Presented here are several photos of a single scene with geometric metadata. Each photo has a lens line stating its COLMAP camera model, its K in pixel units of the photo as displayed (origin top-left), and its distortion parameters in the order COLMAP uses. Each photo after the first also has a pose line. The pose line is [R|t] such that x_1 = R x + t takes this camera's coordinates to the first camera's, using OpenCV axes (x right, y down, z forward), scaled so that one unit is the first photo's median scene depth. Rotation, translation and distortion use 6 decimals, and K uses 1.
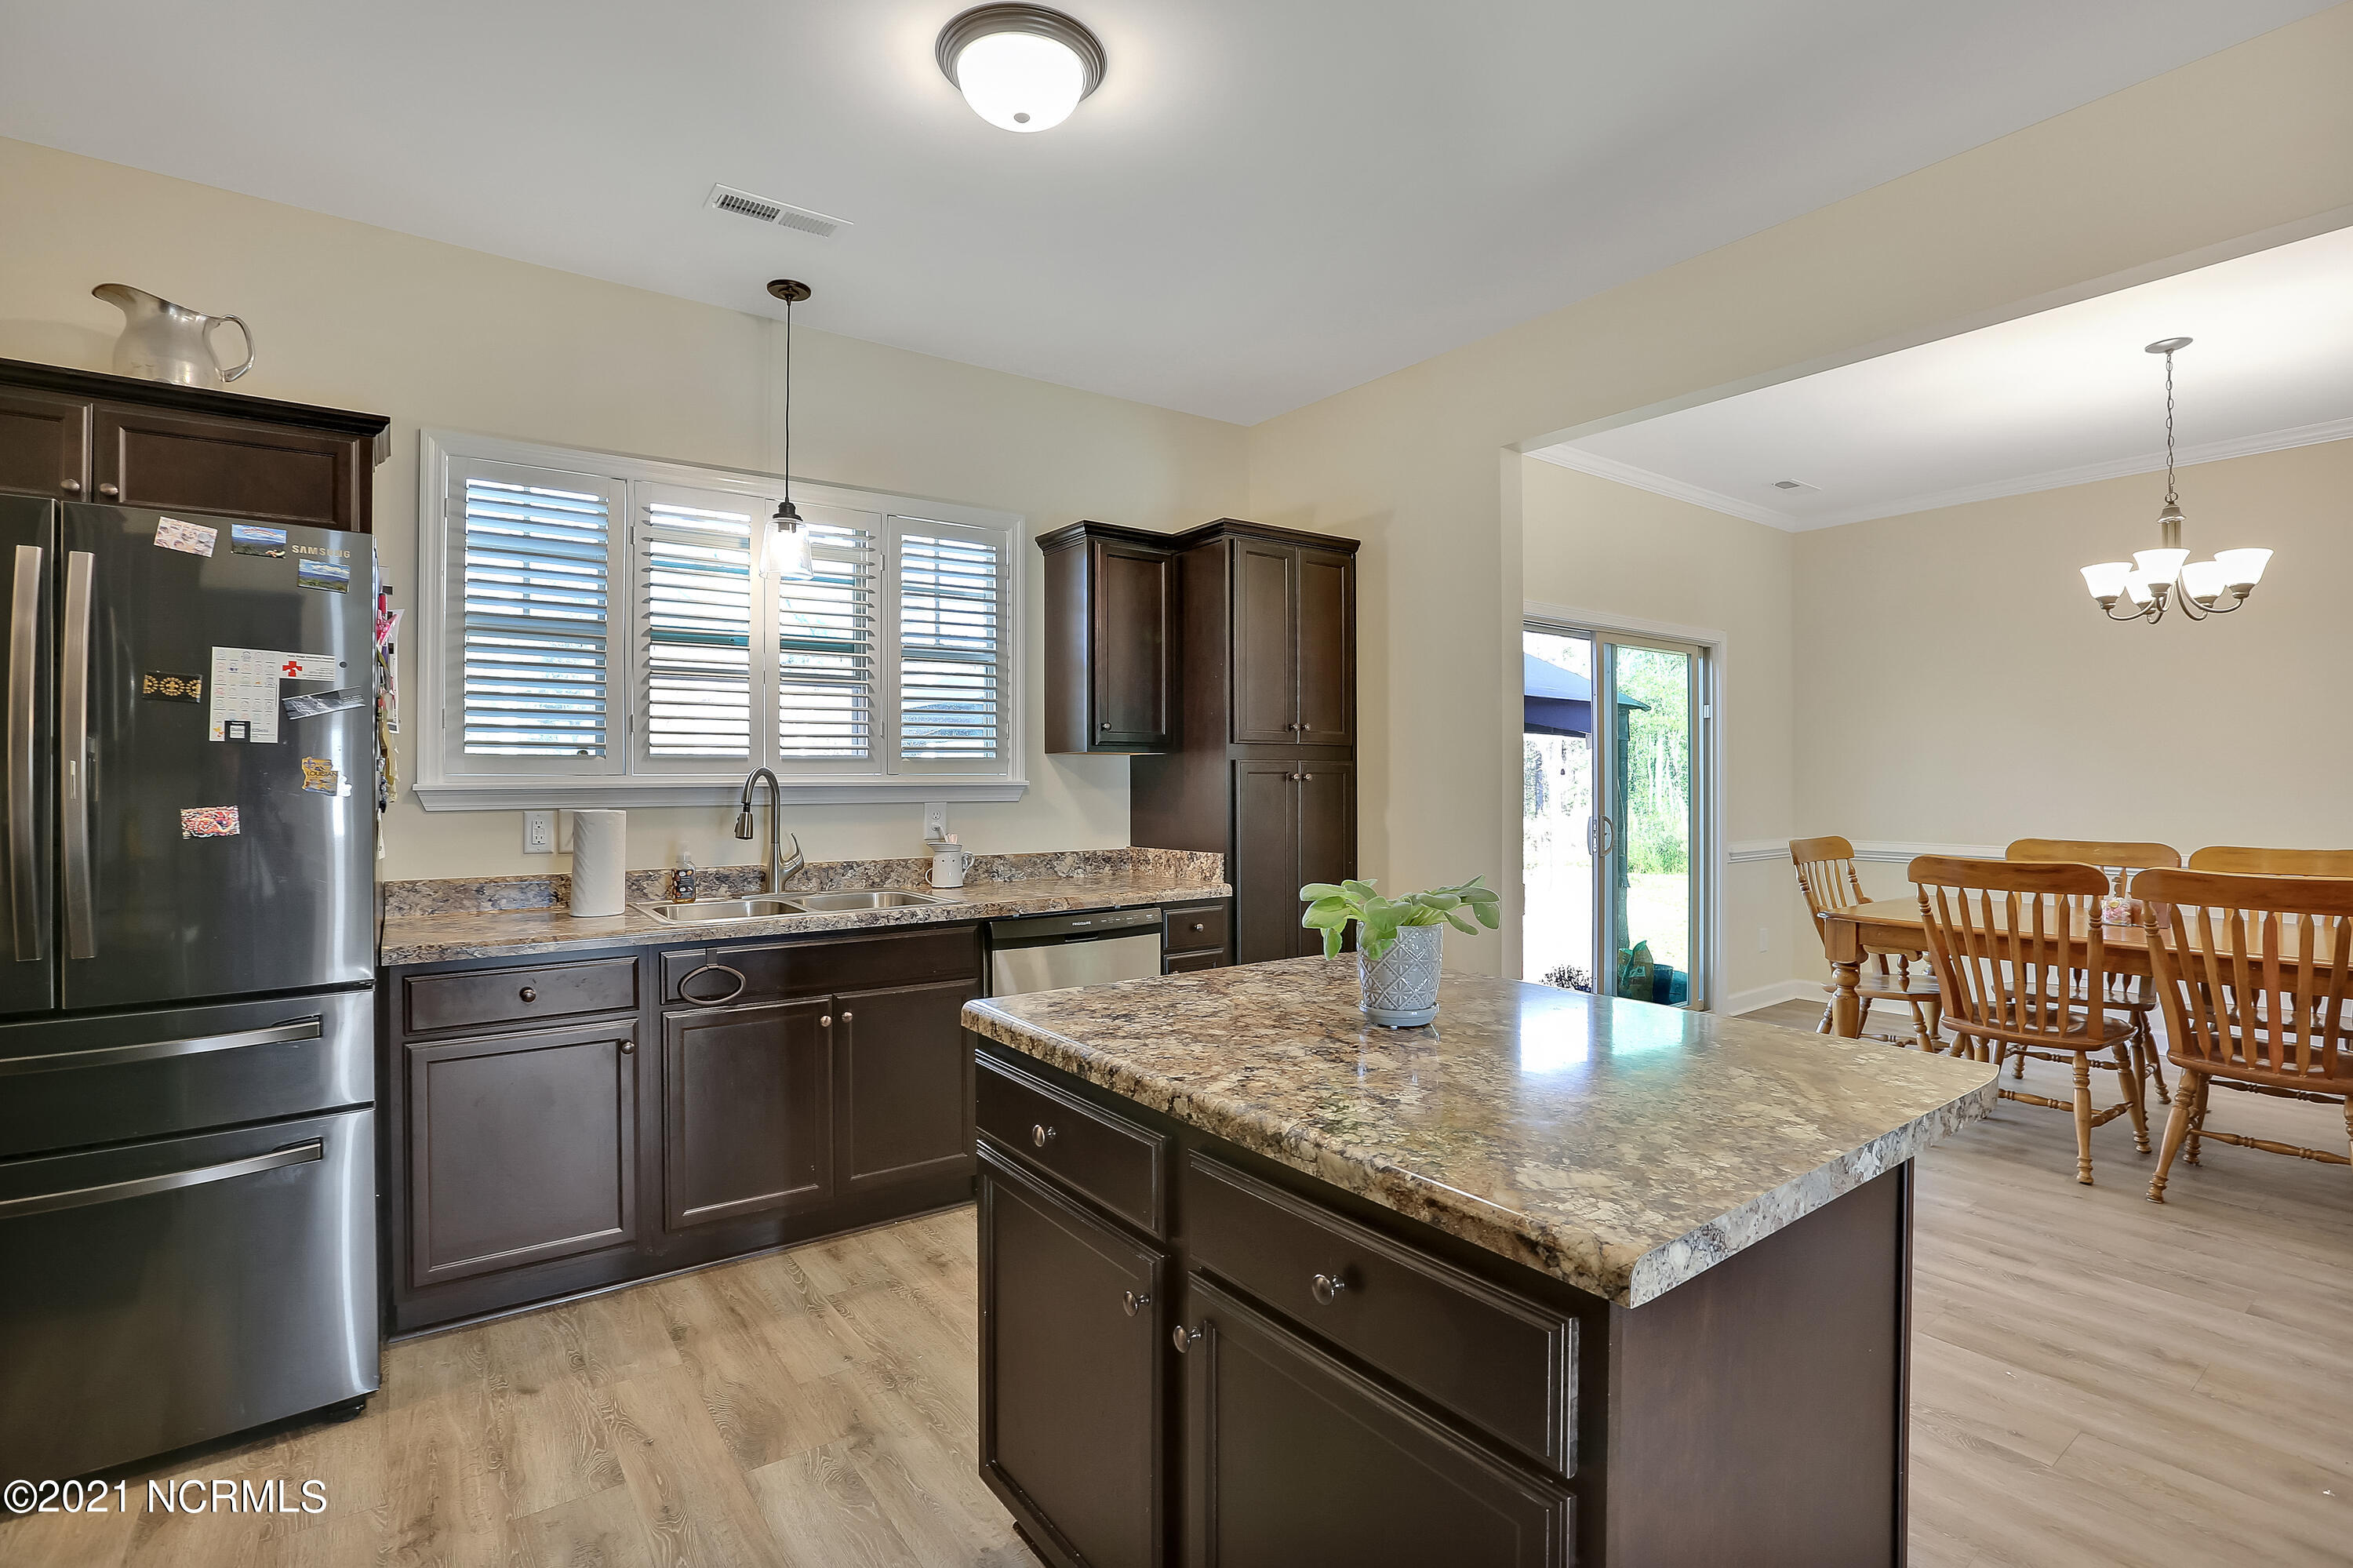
lens RADIAL K [[1093.9, 0, 1178.9], [0, 1093.9, 775.1], [0, 0, 1]] dist [-0.041394, 0.016984]
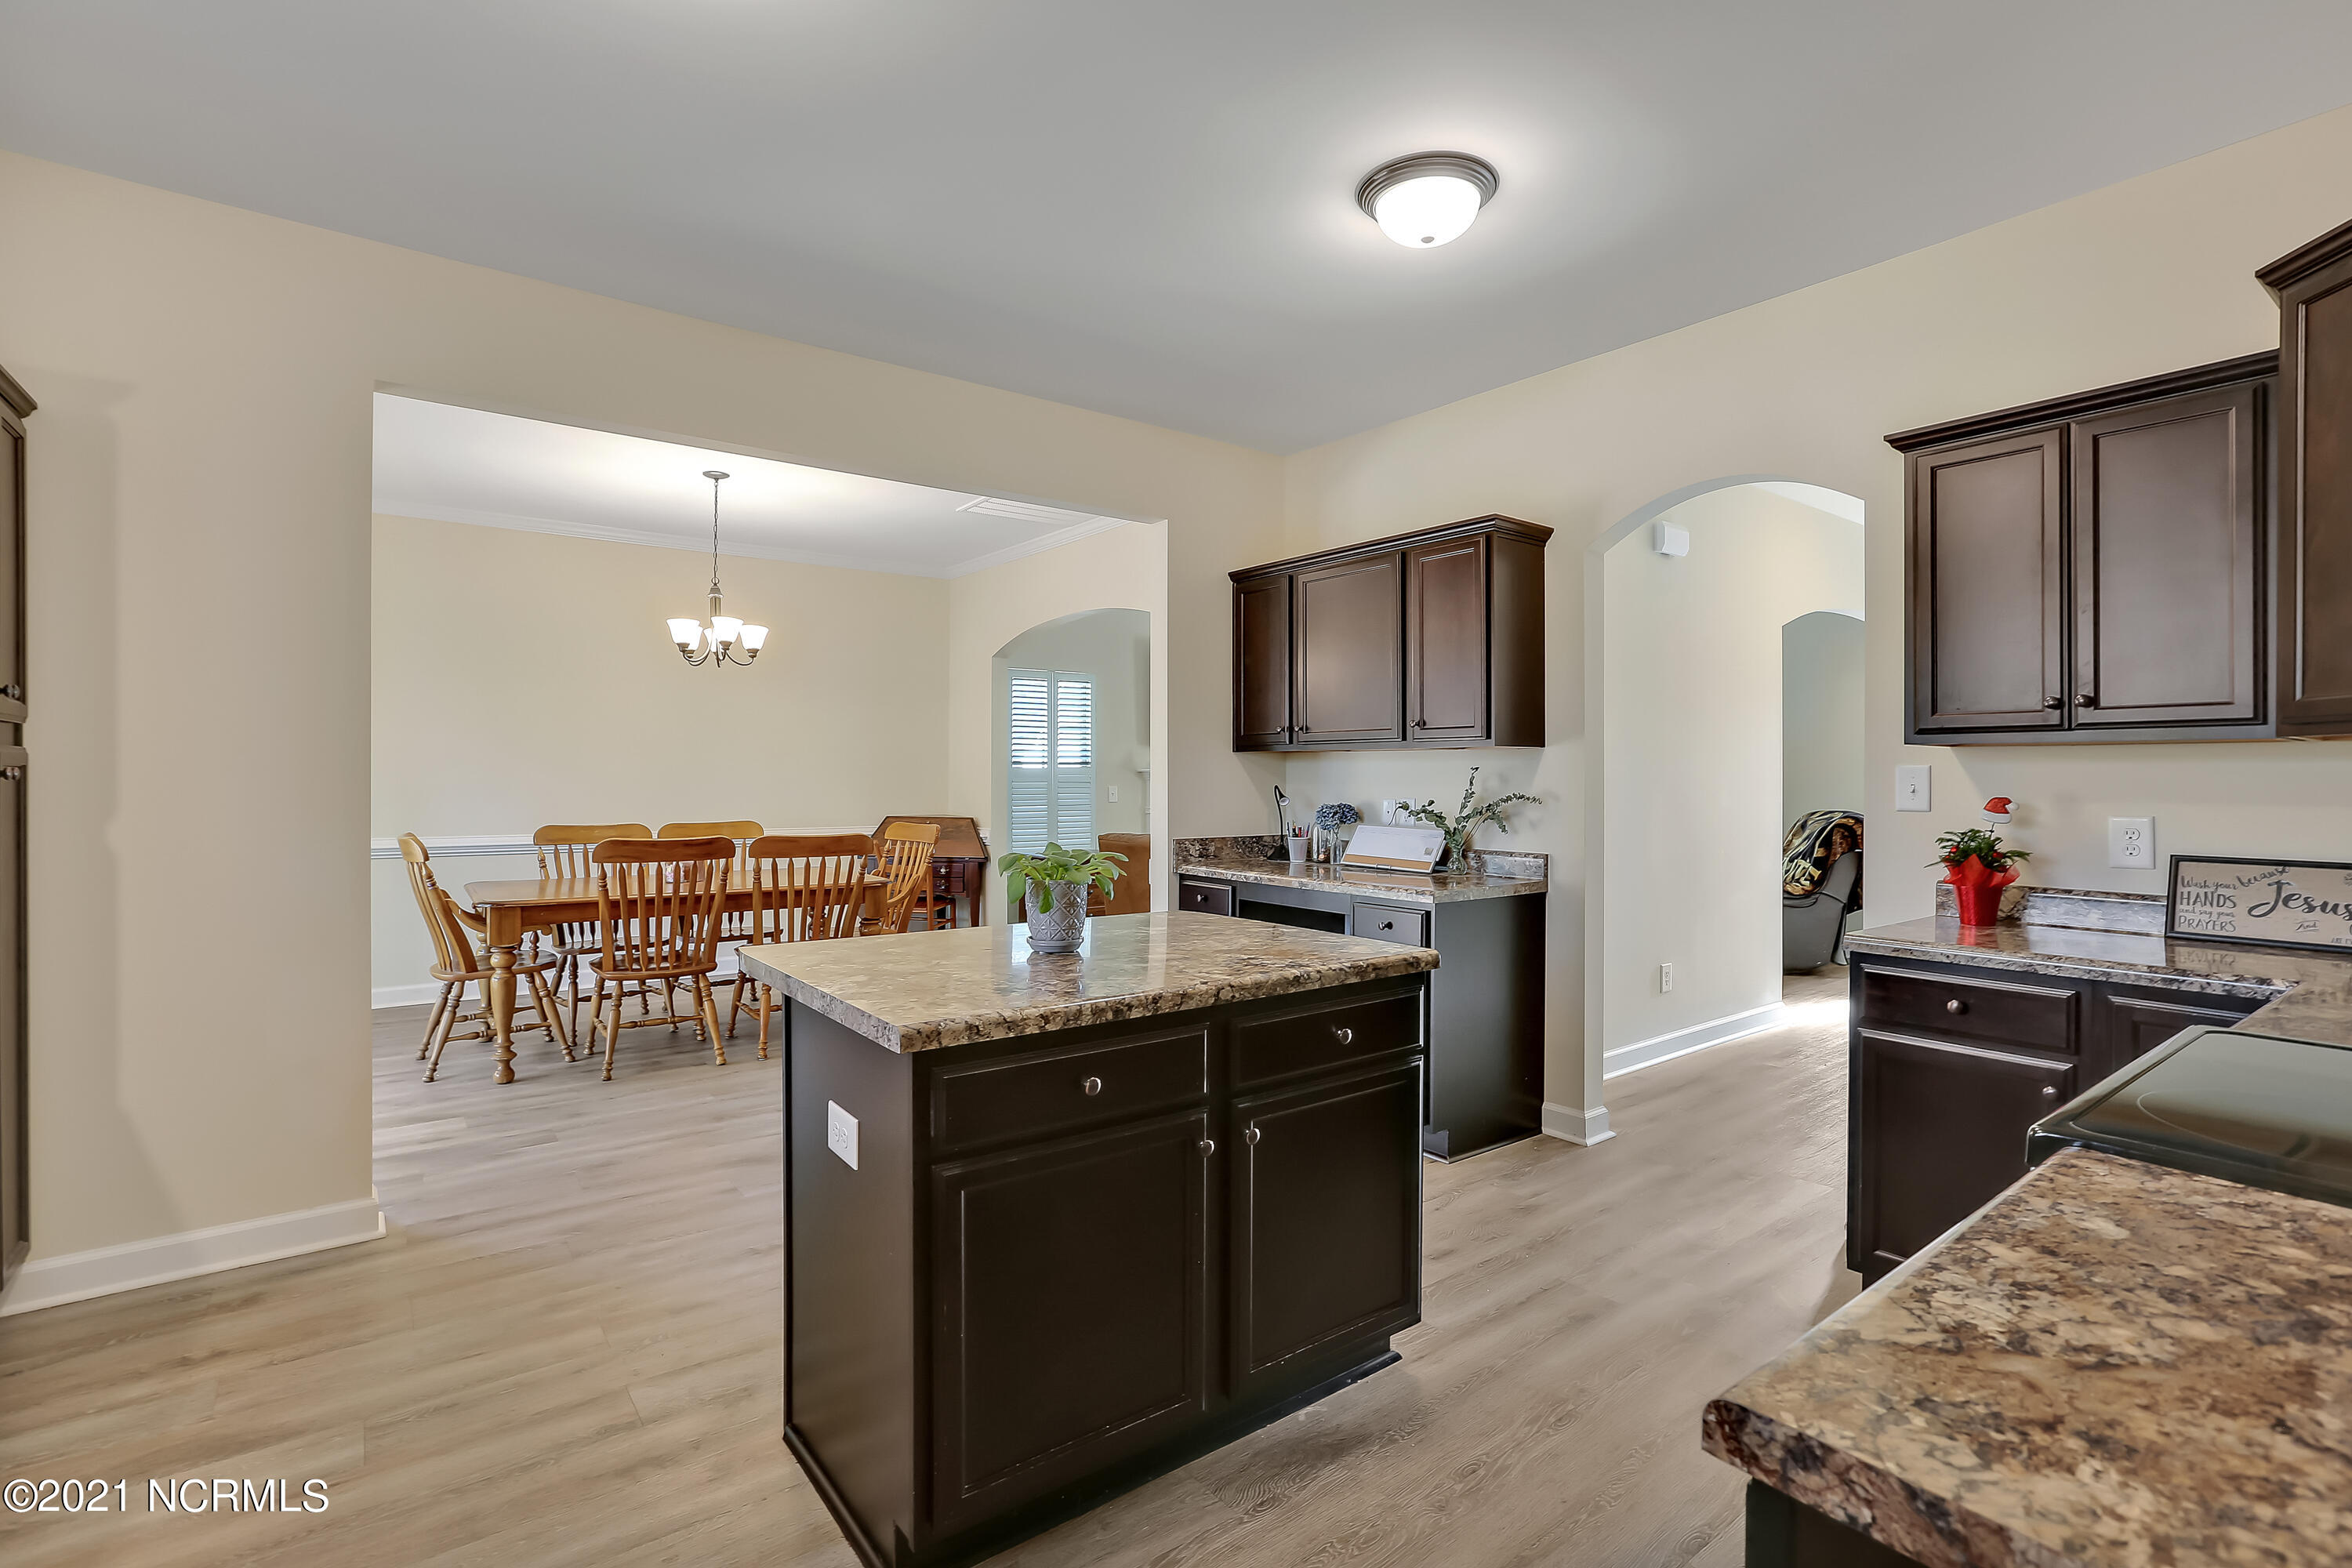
lens RADIAL K [[1093.4, 0, 1177.1], [0, 1093.4, 774.0], [0, 0, 1]] dist [-0.041394, 0.016984]
pose [[-0.012068, 0.002523, 0.999924, -0.602945], [-0.004258, 0.999988, -0.002575, 0.002123], [-0.999918, -0.004289, -0.012057, 0.436809]]
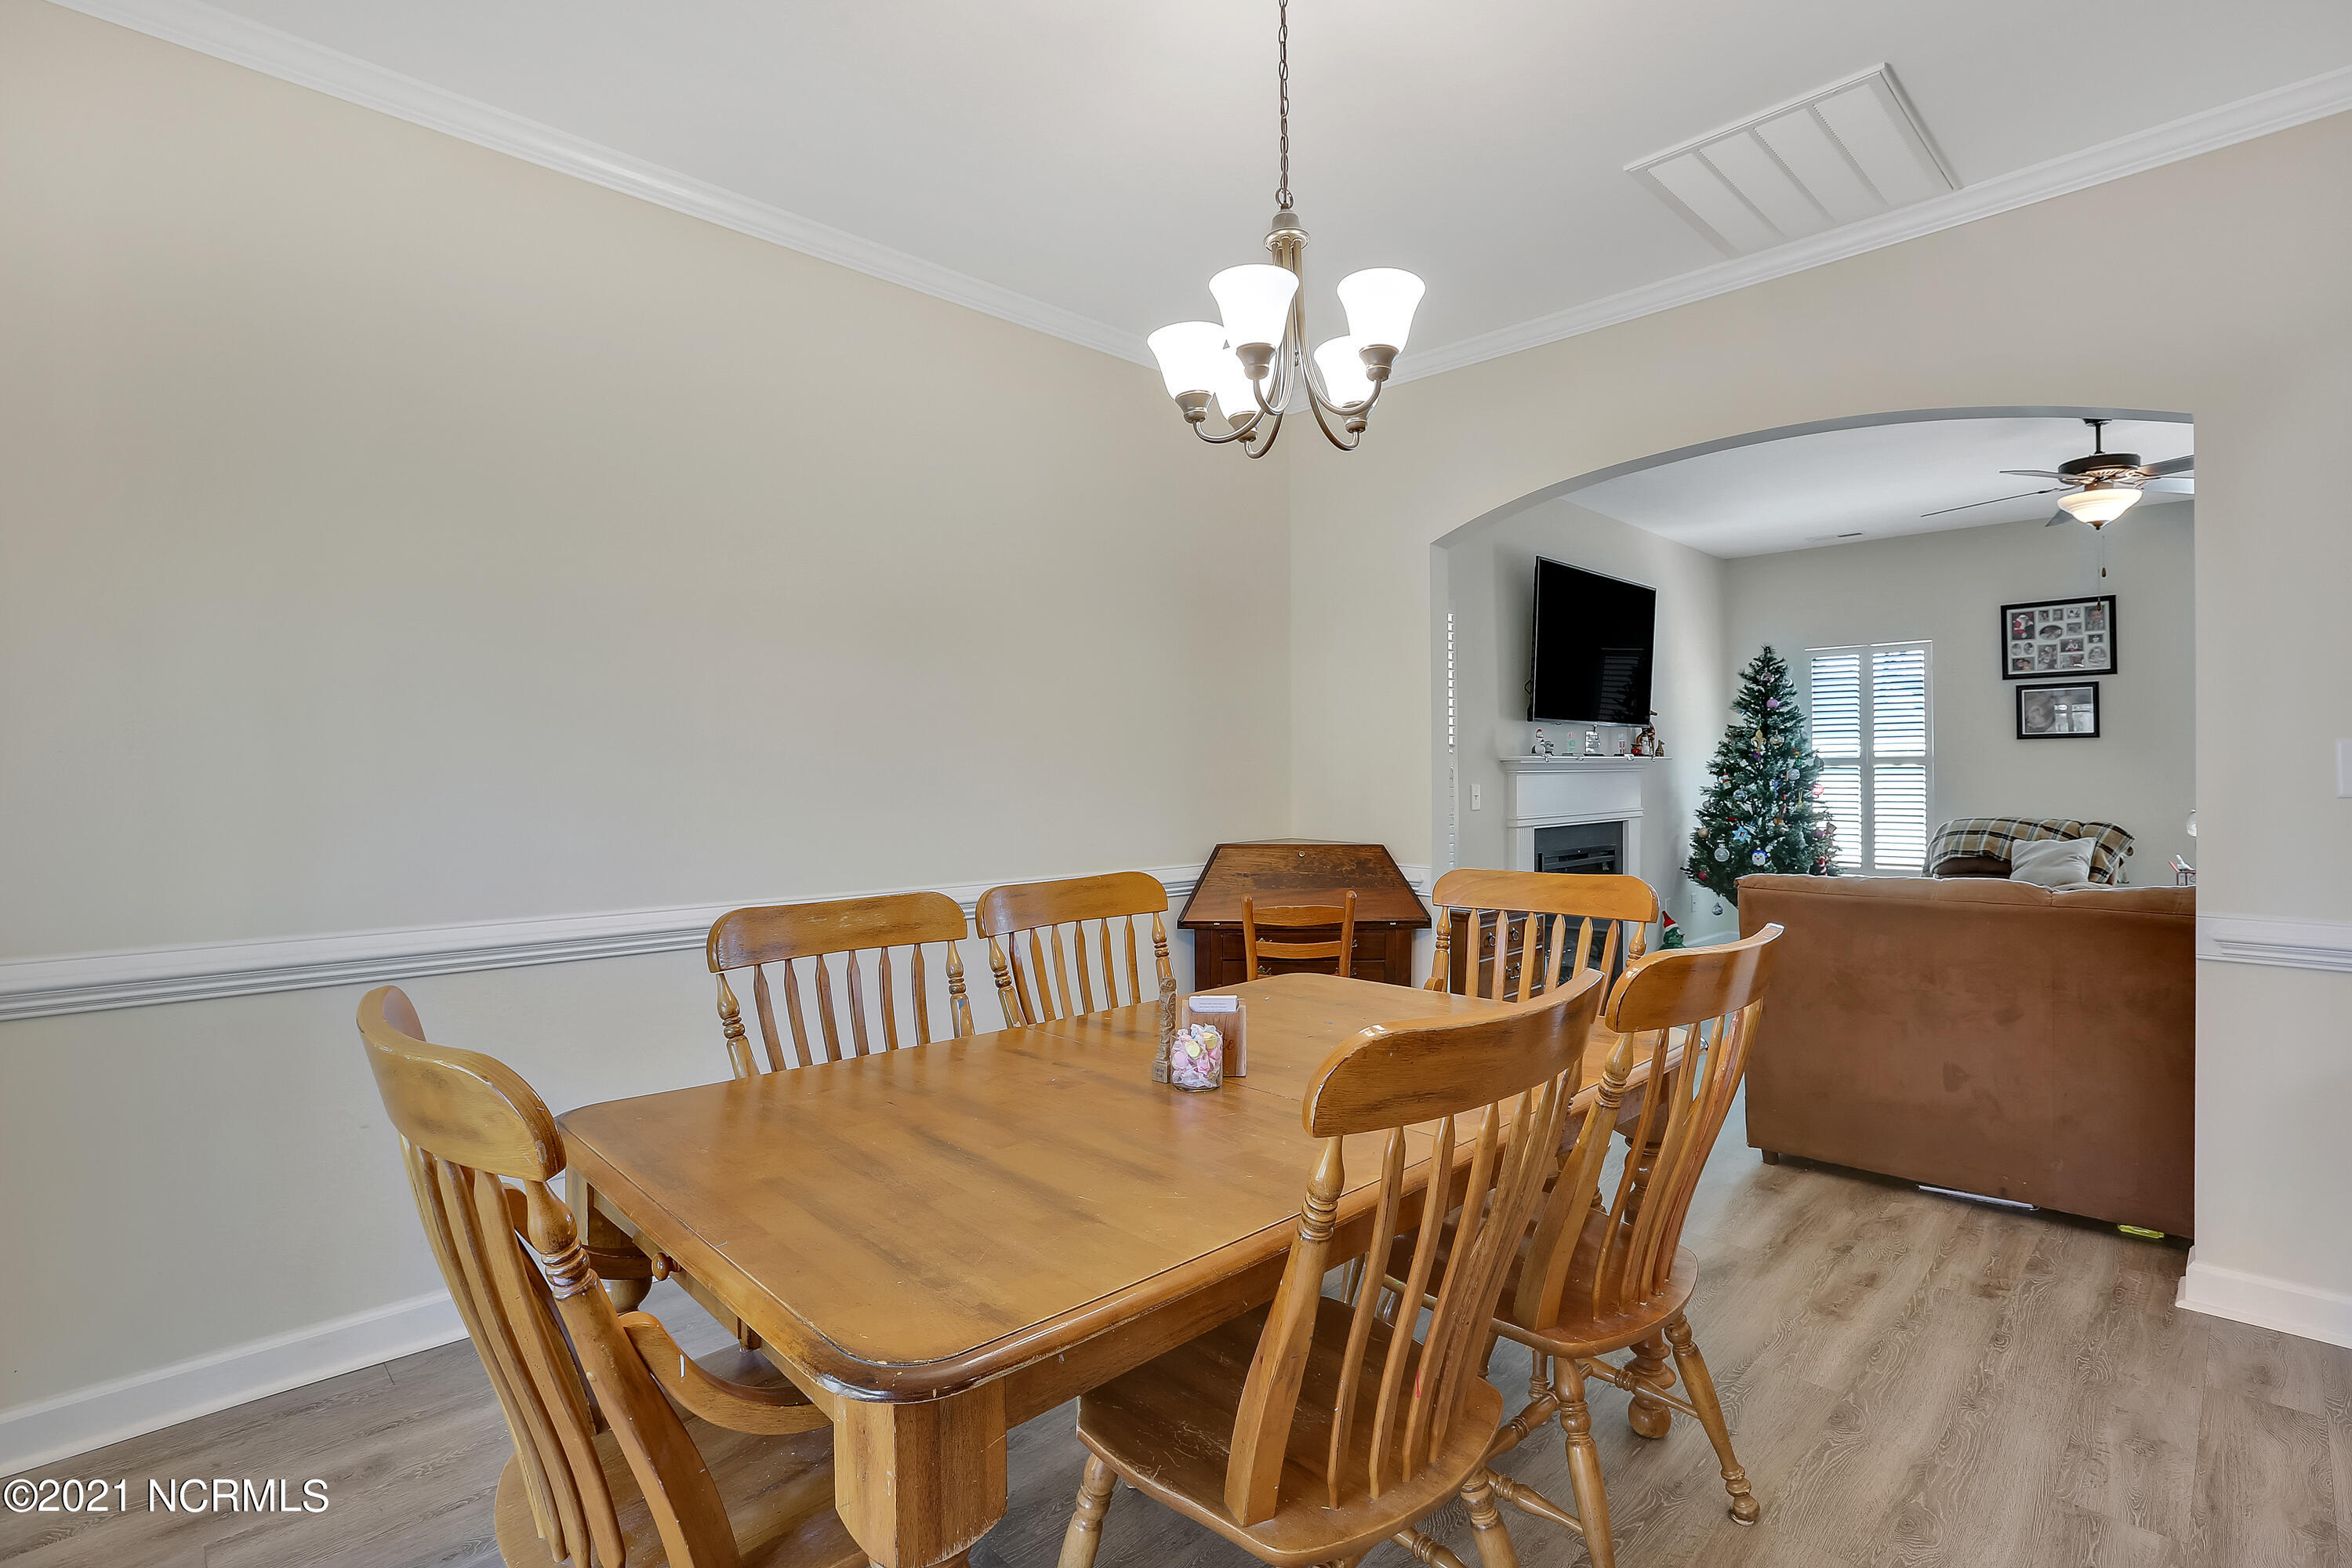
lens RADIAL K [[1093.4, 0, 1148.1], [0, 1093.4, 762.8], [0, 0, 1]] dist [-0.041394, 0.016984]
pose [[-0.112109, 0.012293, 0.993620, 0.438426], [0.003917, 0.999921, -0.011929, 0.009513], [-0.993688, 0.002554, -0.112148, 1.209948]]
